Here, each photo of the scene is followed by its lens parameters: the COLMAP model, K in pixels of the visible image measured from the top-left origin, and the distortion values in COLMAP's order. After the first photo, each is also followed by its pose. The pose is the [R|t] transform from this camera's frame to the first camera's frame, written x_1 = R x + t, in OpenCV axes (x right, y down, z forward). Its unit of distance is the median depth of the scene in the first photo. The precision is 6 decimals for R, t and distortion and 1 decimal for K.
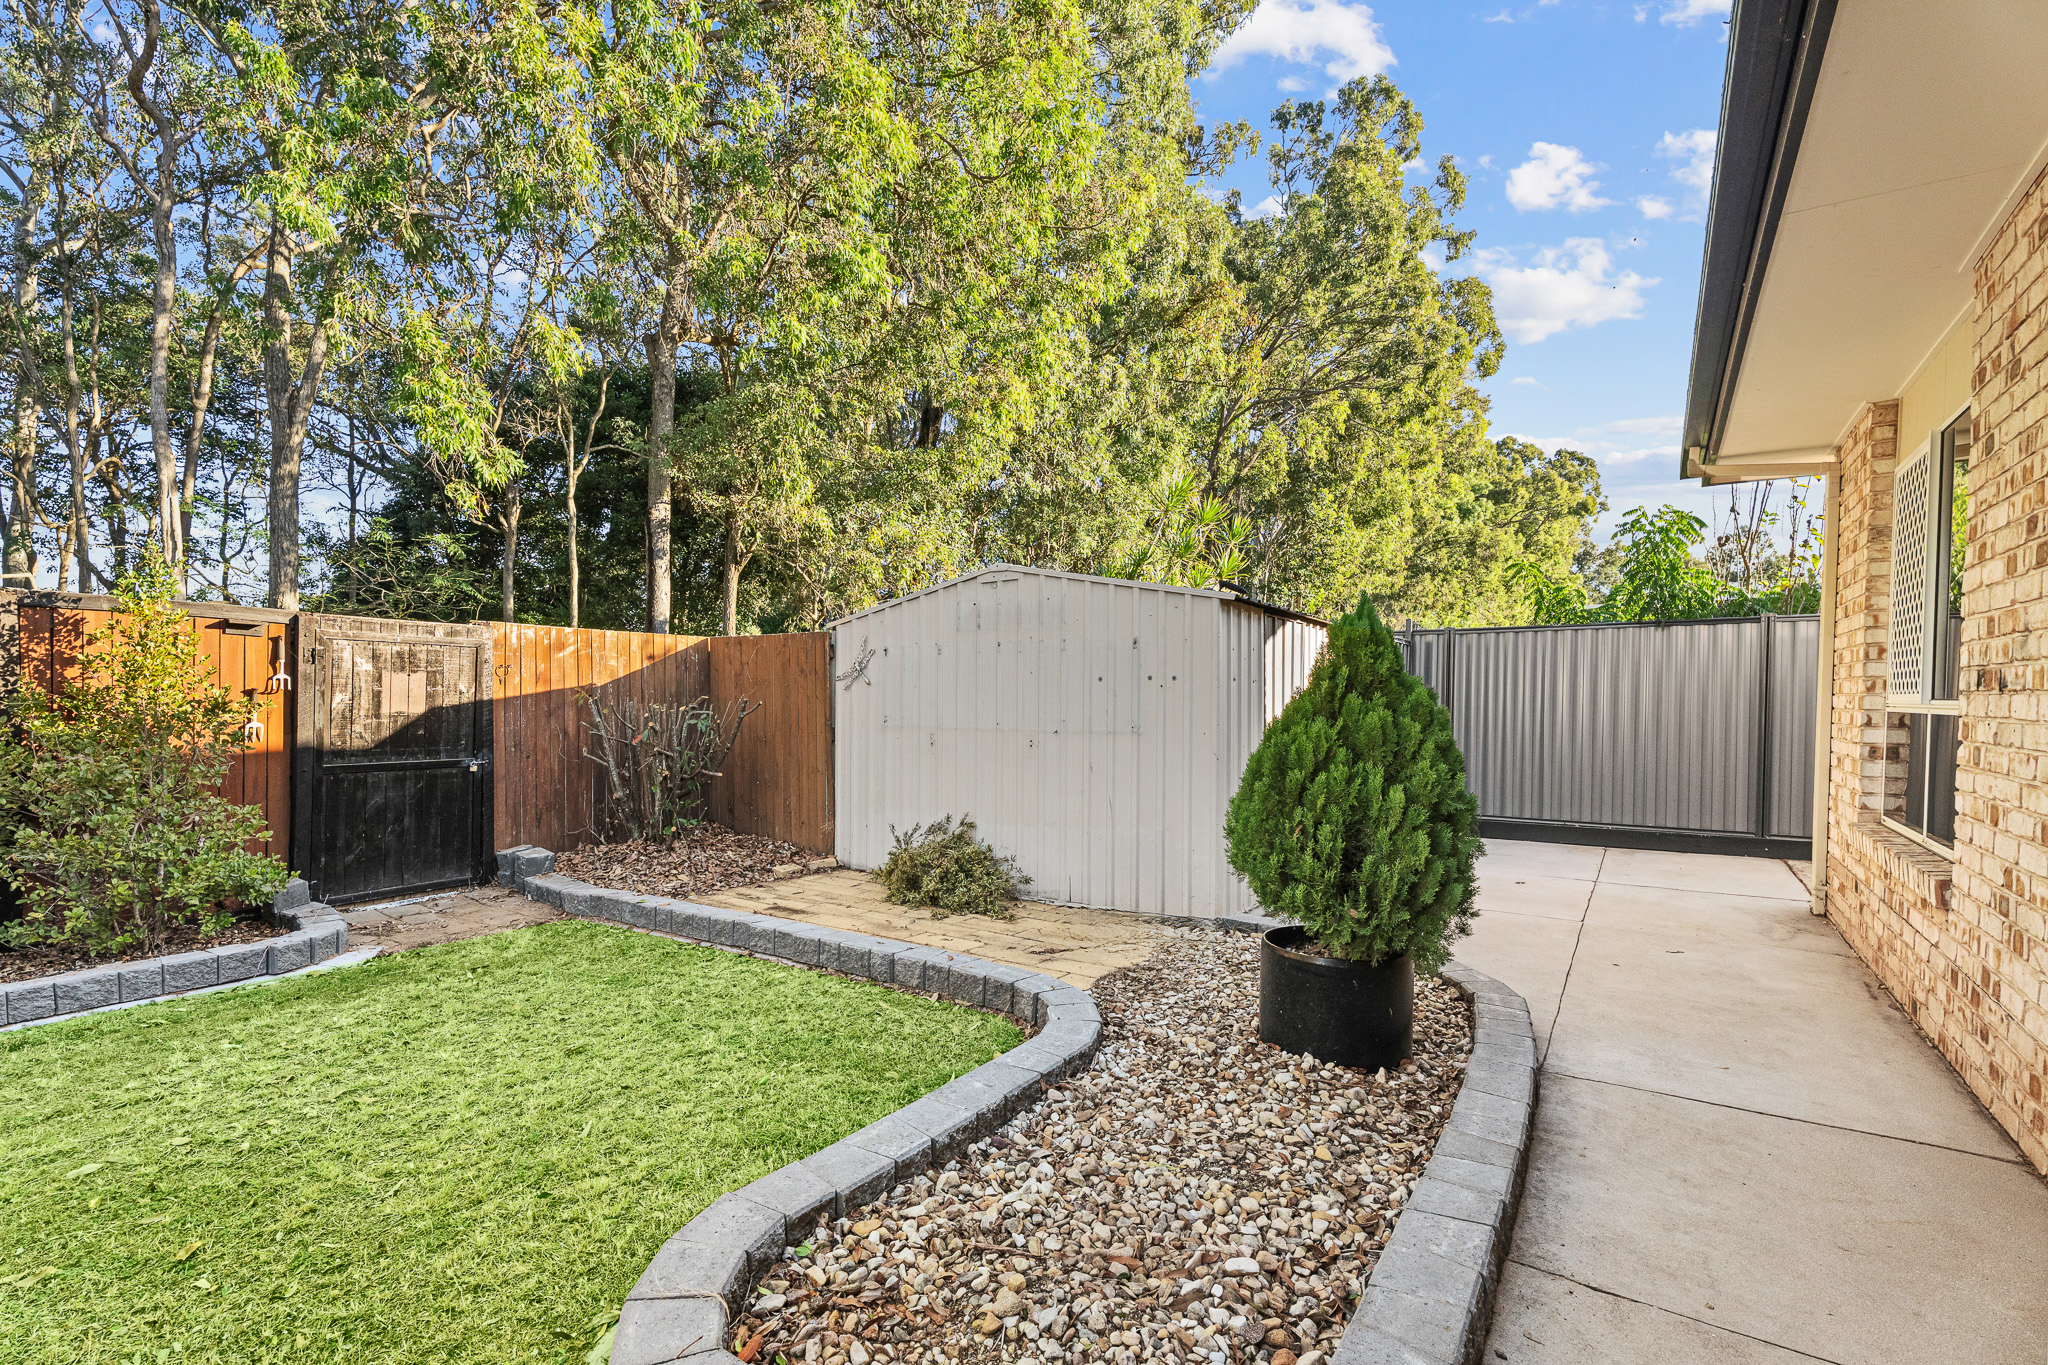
lens RADIAL K [[924.1, 0, 1024.0], [0, 924.1, 682.5], [0, 0, 1]] dist [0.000783, -0.000010]
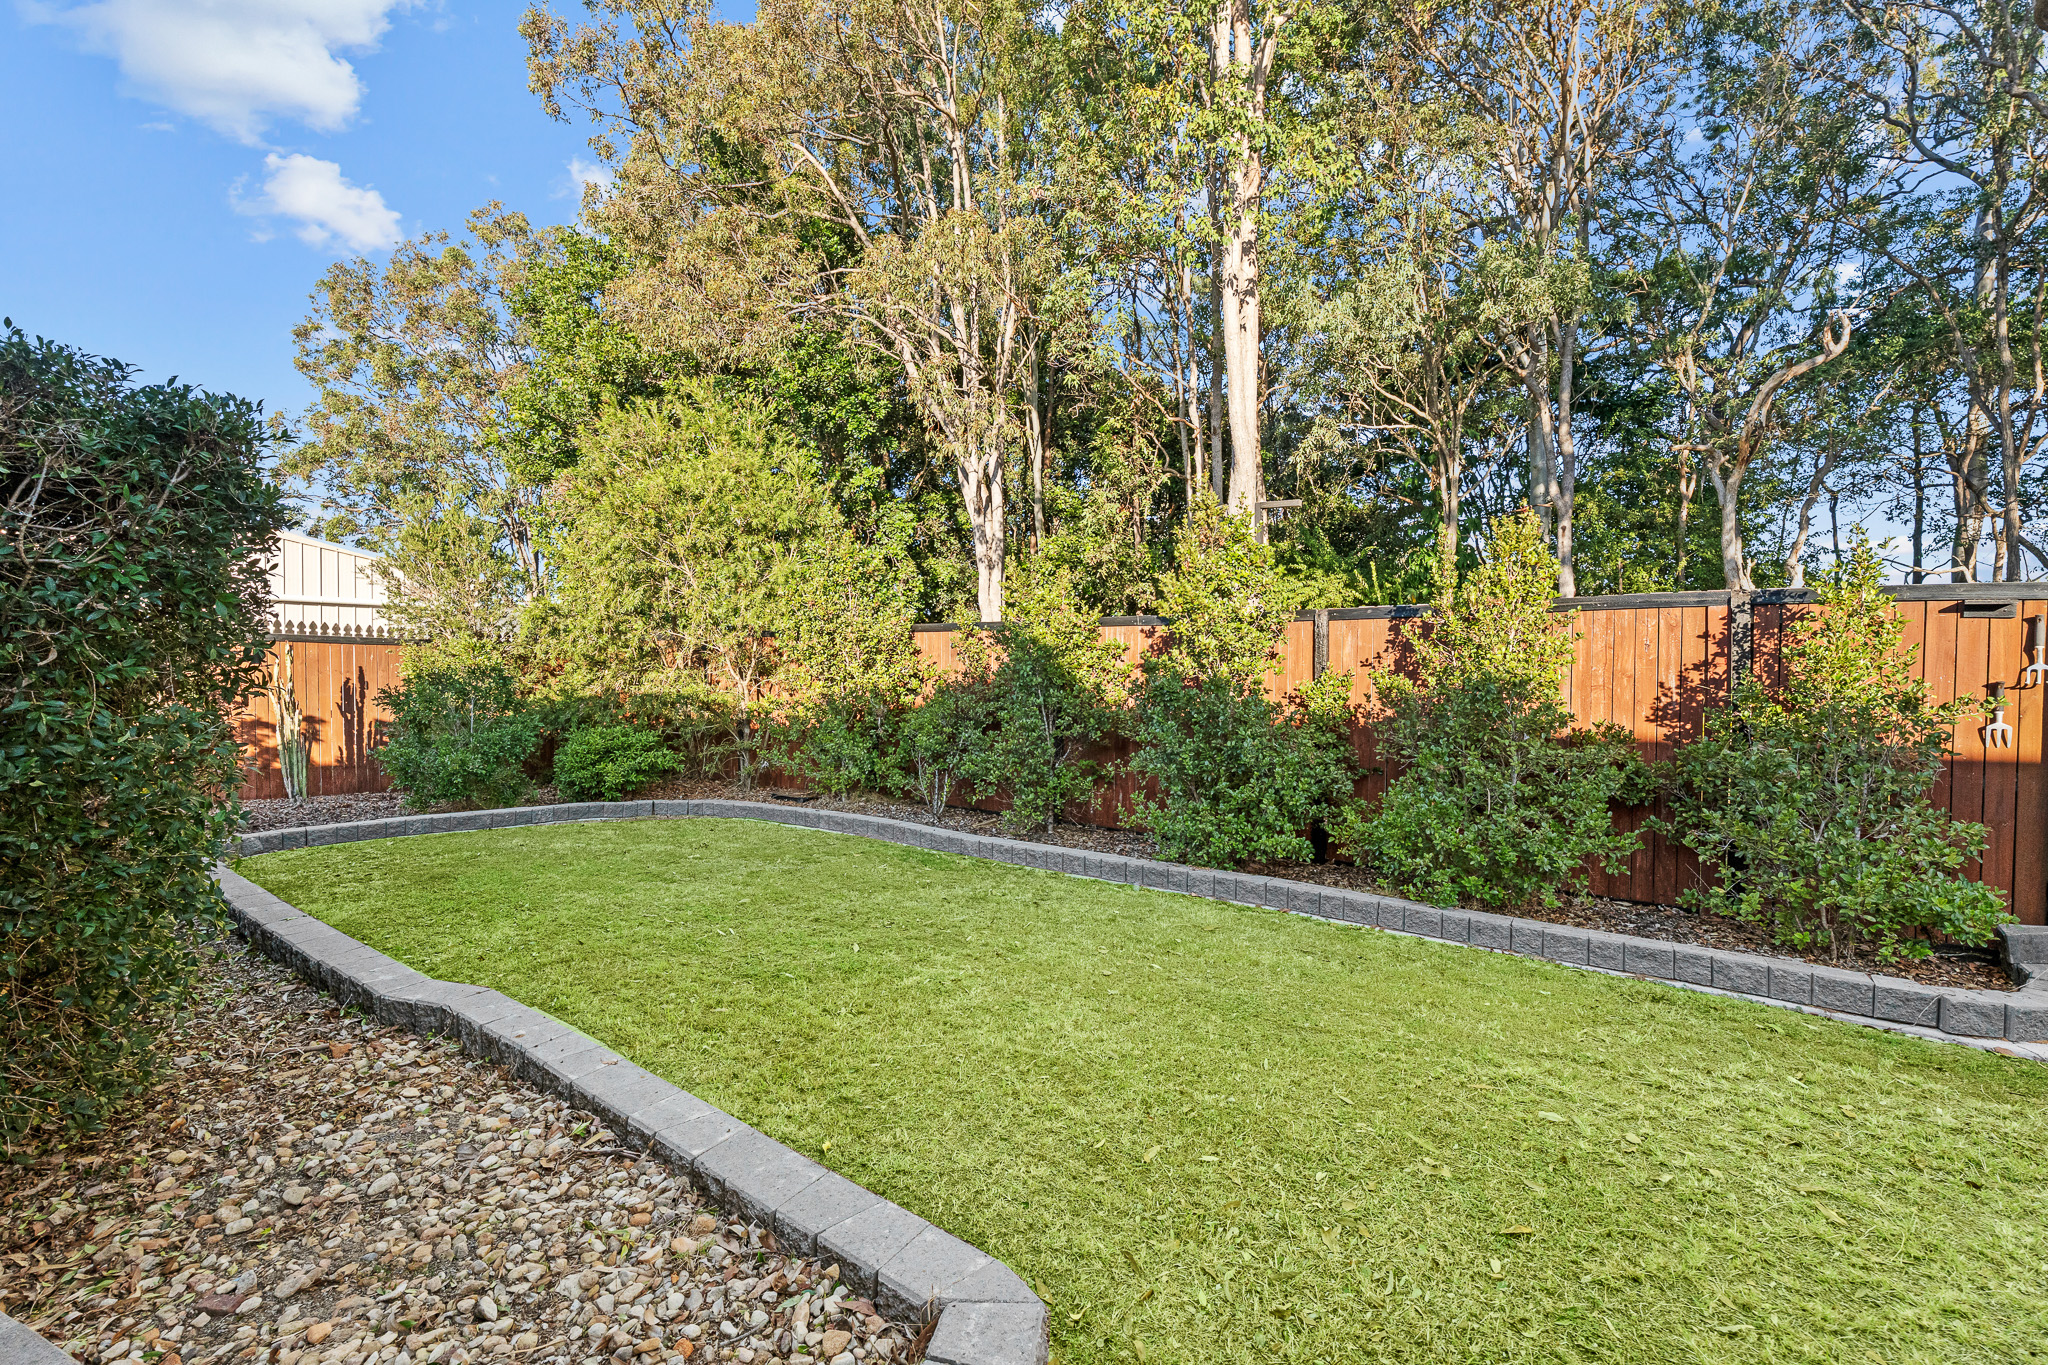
lens RADIAL K [[924.1, 0, 1024.0], [0, 924.1, 682.5], [0, 0, 1]] dist [0.000783, -0.000010]
pose [[-0.095879, 0.004990, -0.995380, 0.089470], [0.002510, 0.999985, 0.004772, 0.000804], [0.995390, -0.002041, -0.095890, 0.300287]]
